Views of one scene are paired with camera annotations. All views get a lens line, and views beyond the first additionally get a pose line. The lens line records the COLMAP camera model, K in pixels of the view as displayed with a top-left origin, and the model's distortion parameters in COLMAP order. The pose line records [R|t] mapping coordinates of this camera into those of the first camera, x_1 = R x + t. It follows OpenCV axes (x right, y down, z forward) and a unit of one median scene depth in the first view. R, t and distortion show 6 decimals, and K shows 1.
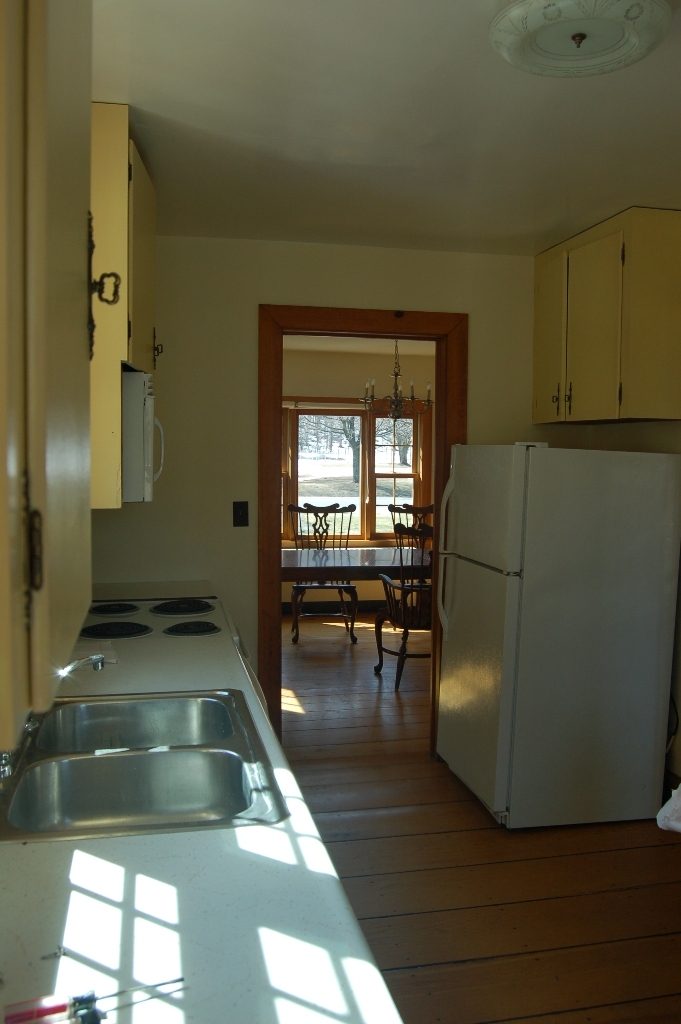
lens RADIAL K [[889.6, 0, 342.5], [0, 889.6, 511.5], [0, 0, 1]] dist [-0.002548, -0.000047]
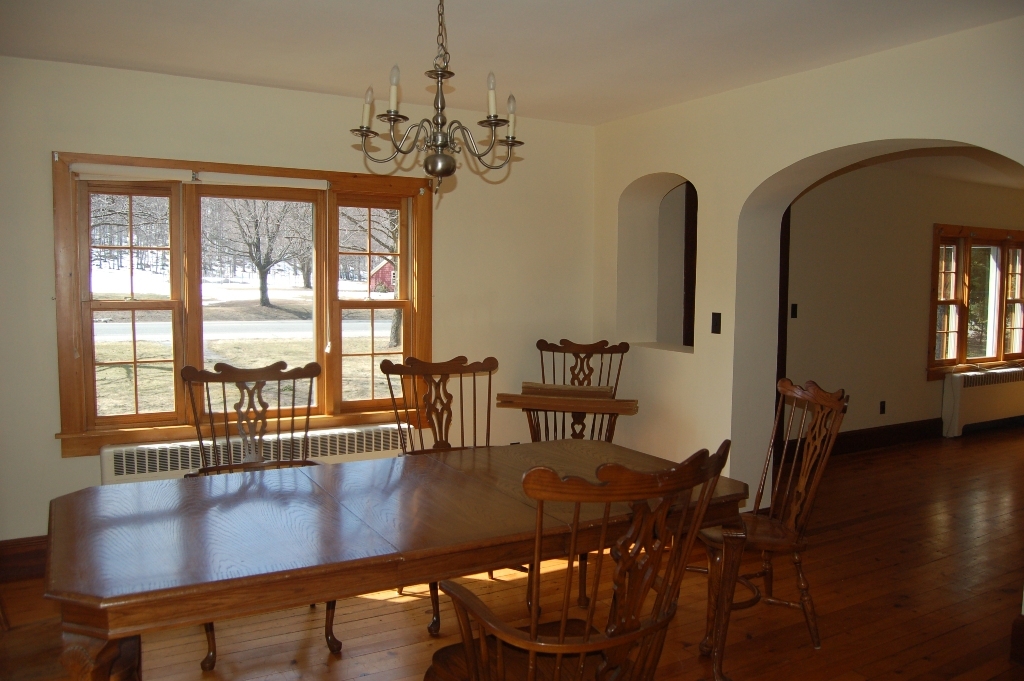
lens RADIAL K [[811.7, 0, 506.5], [0, 811.7, 341.2], [0, 0, 1]] dist [-0.075419, -0.001212]
pose [[0.951750, -0.023716, 0.305955, -0.022462], [0.019495, 0.999668, 0.016845, -0.023060], [-0.306253, -0.010068, 0.951897, 0.460112]]
